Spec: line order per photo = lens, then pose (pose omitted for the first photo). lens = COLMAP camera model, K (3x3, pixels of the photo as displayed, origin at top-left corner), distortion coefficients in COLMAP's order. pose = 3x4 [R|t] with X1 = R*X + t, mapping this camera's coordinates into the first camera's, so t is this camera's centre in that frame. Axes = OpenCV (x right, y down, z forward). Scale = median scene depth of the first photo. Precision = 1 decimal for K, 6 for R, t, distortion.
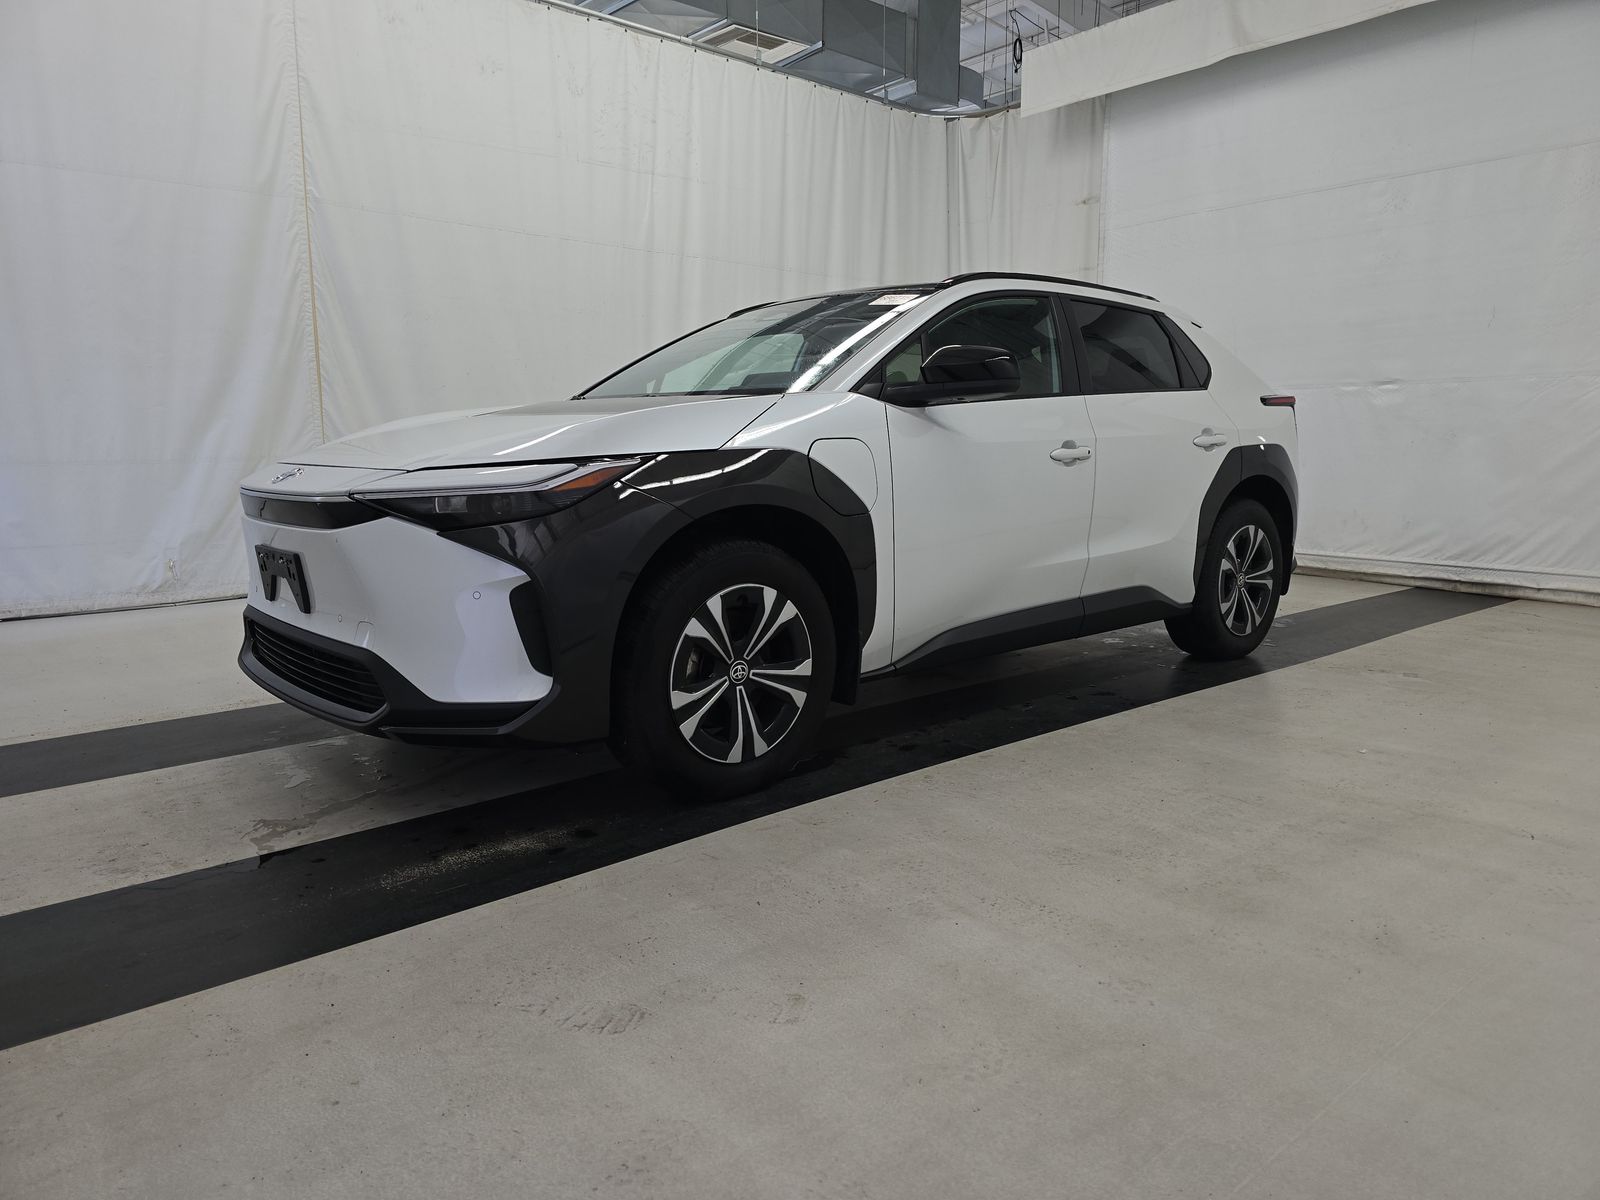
lens RADIAL K [[1081.6, 0, 806.9], [0, 1081.6, 602.8], [0, 0, 1]] dist [0.050118, -0.043111]
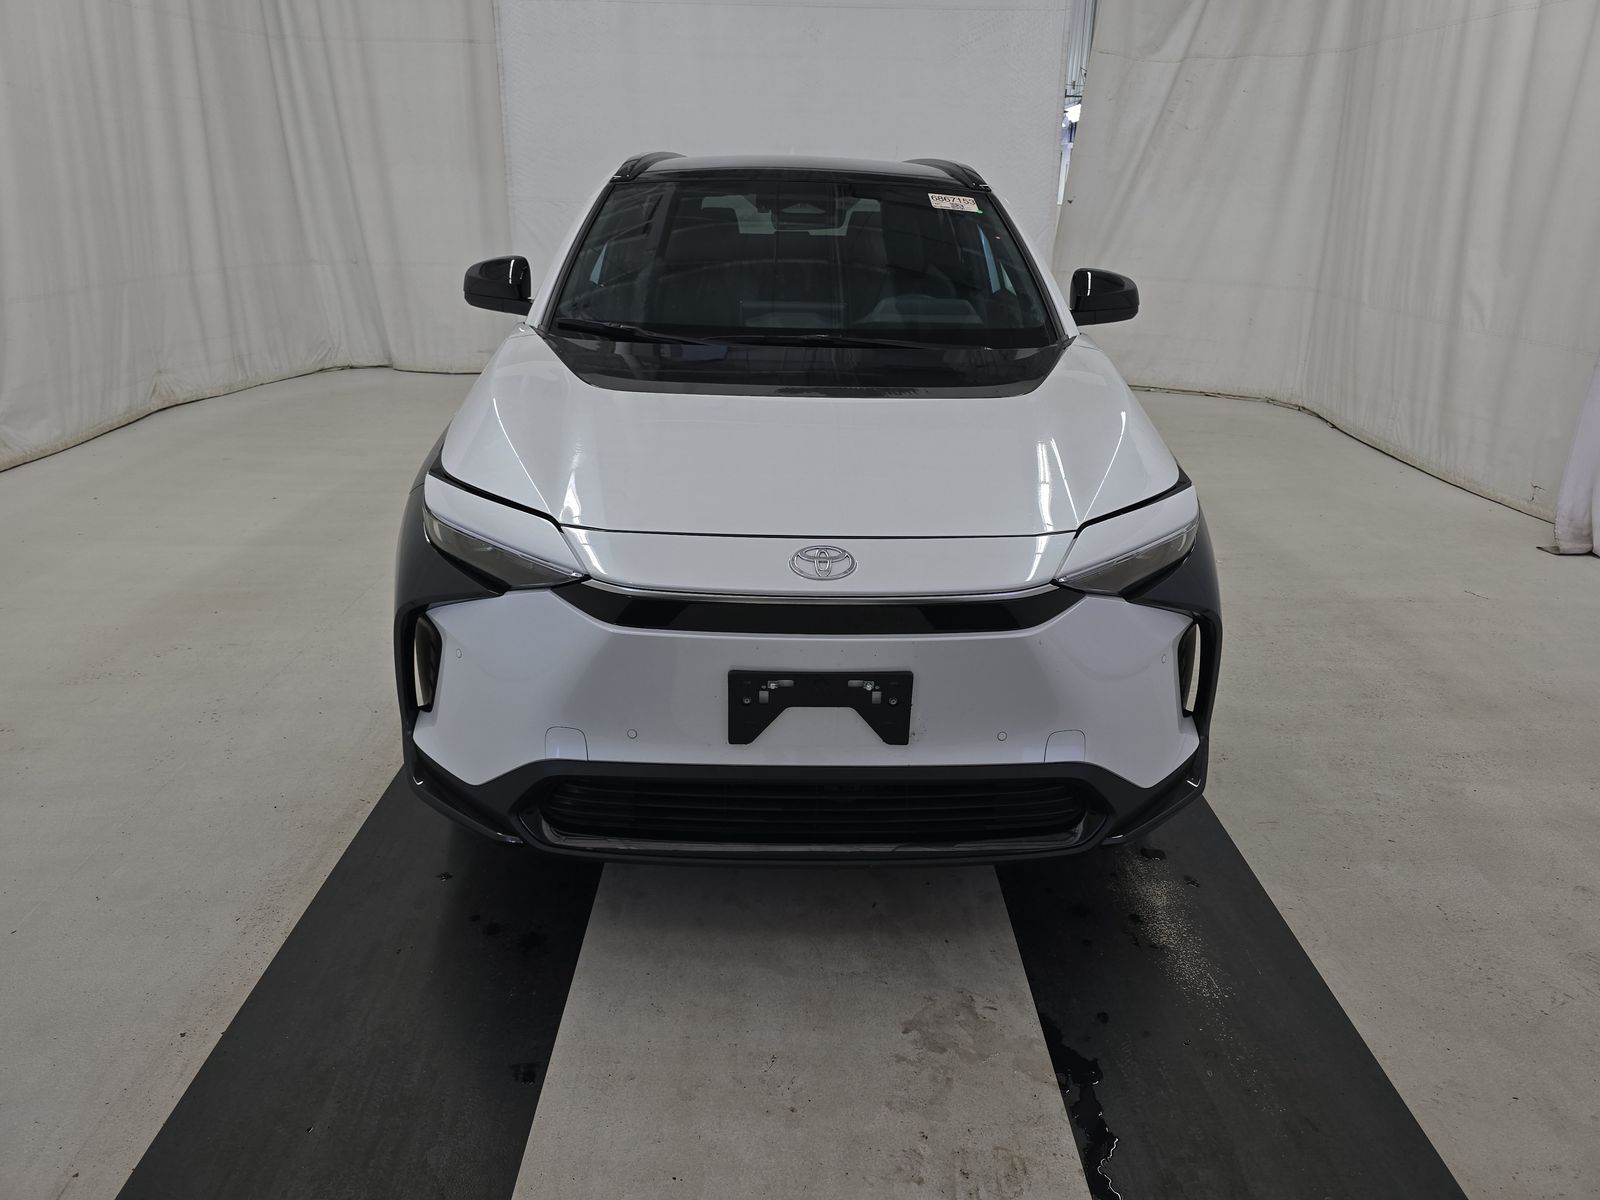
lens RADIAL K [[1081.6, 0, 806.9], [0, 1081.6, 602.8], [0, 0, 1]] dist [0.050118, -0.043111]
pose [[0.641798, -0.265441, 0.719470, -0.932086], [0.094083, 0.958352, 0.269648, -0.263831], [-0.761081, -0.105369, 0.640042, 0.565104]]
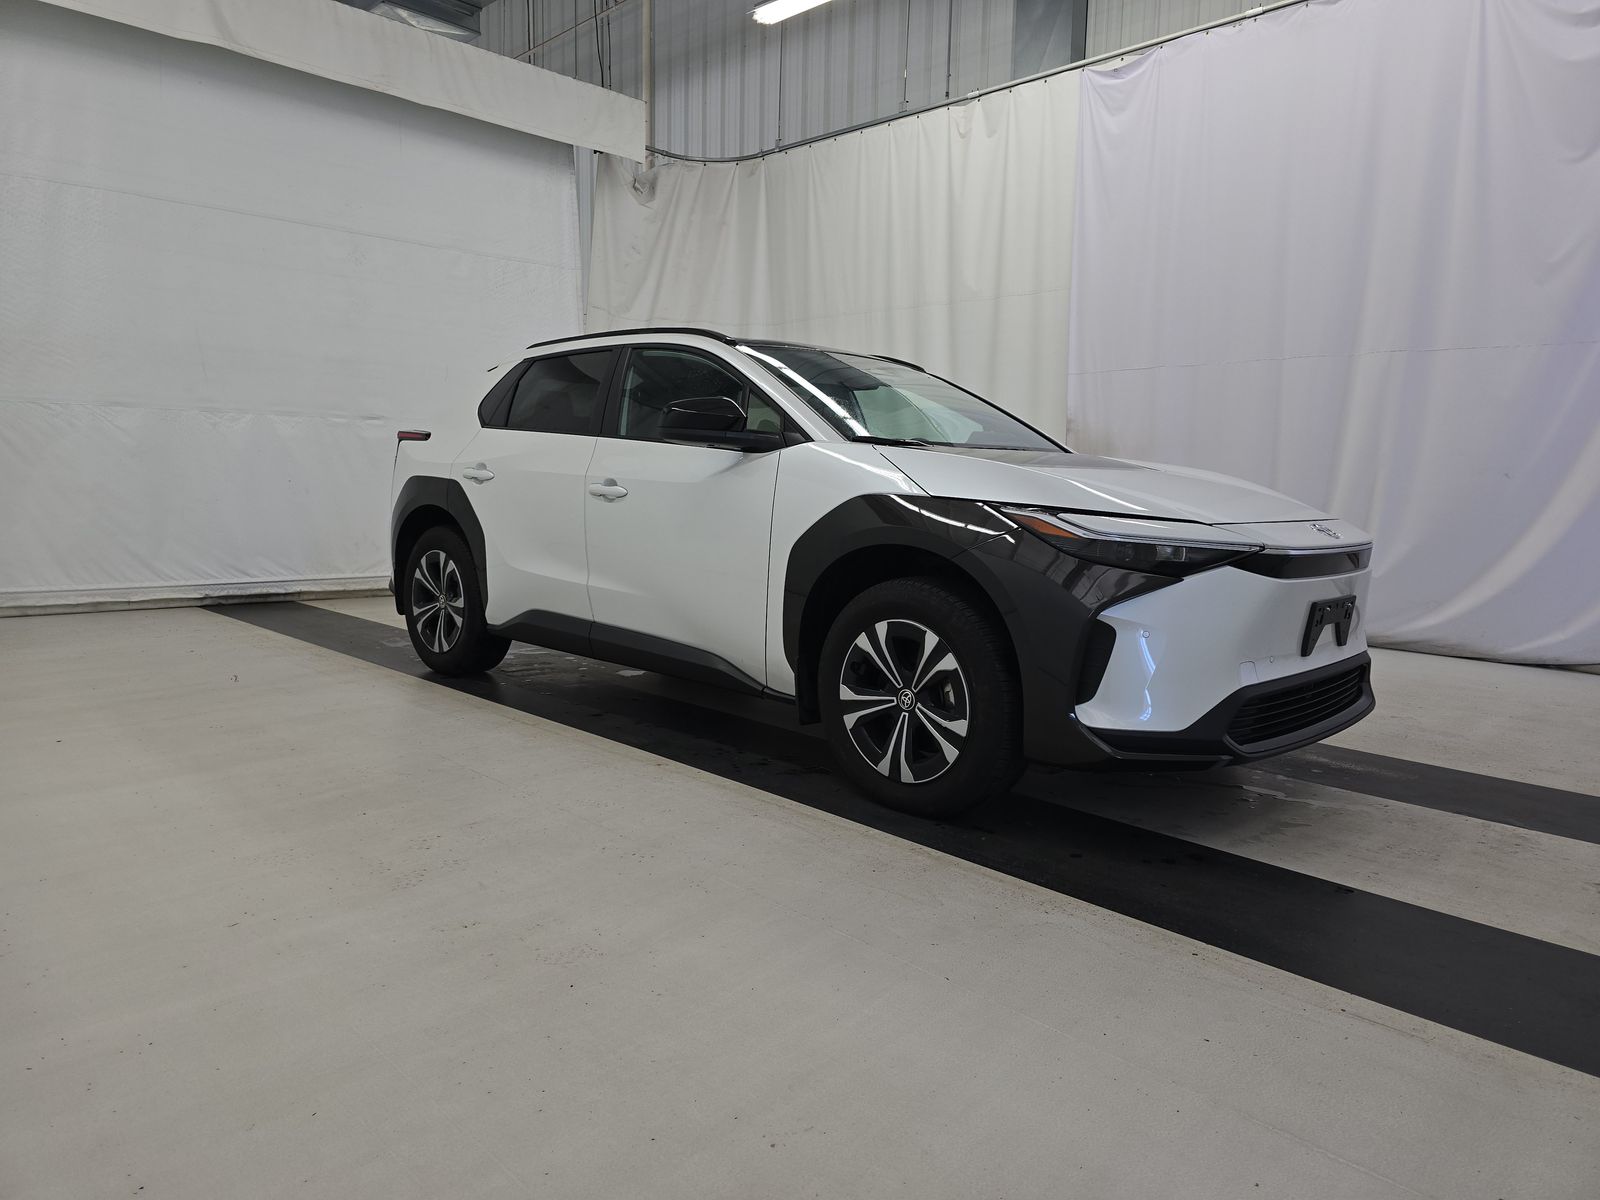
lens RADIAL K [[1081.6, 0, 806.9], [0, 1081.6, 602.8], [0, 0, 1]] dist [0.050118, -0.043111]
pose [[-0.085823, -0.117915, 0.989308, -1.475548], [0.122397, 0.984202, 0.127924, -0.242619], [-0.988763, 0.132068, -0.070035, 1.549973]]
